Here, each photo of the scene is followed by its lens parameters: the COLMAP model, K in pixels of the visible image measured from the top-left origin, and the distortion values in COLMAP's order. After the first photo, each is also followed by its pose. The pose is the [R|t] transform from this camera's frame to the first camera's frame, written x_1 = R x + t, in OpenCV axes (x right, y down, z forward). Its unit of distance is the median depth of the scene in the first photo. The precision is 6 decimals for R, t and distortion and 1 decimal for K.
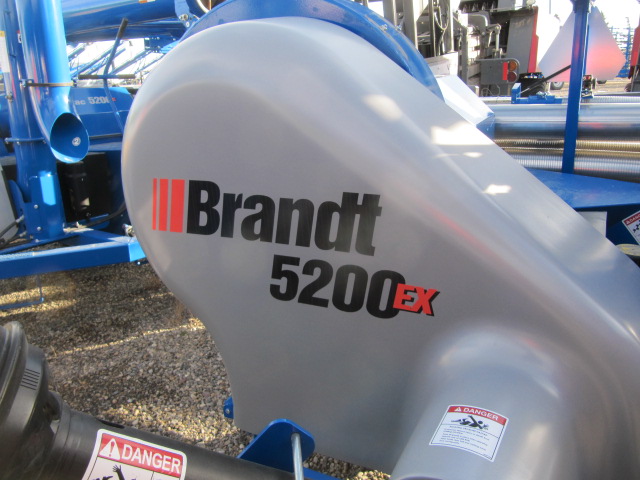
lens RADIAL K [[526.6, 0, 322.6], [0, 526.6, 240.3], [0, 0, 1]] dist [-0.012581, -0.024568]
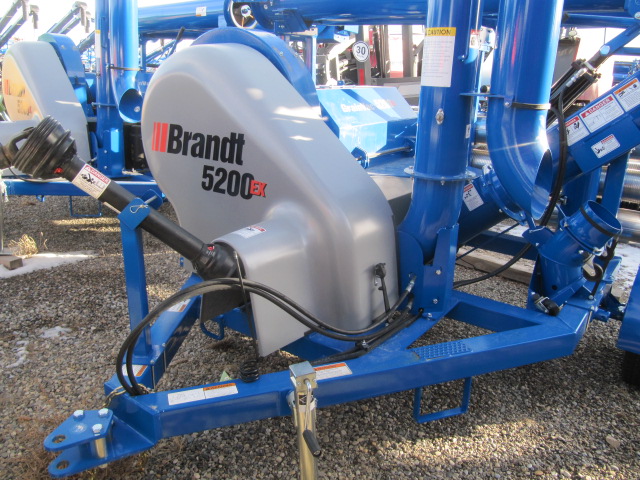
lens RADIAL K [[526.6, 0, 318.7], [0, 526.6, 241.3], [0, 0, 1]] dist [-0.012581, -0.024568]
pose [[0.982625, 0.132113, -0.130362, 0.617285], [-0.133157, 0.991095, 0.000716, 0.249213], [0.129295, 0.016654, 0.991466, -0.869520]]
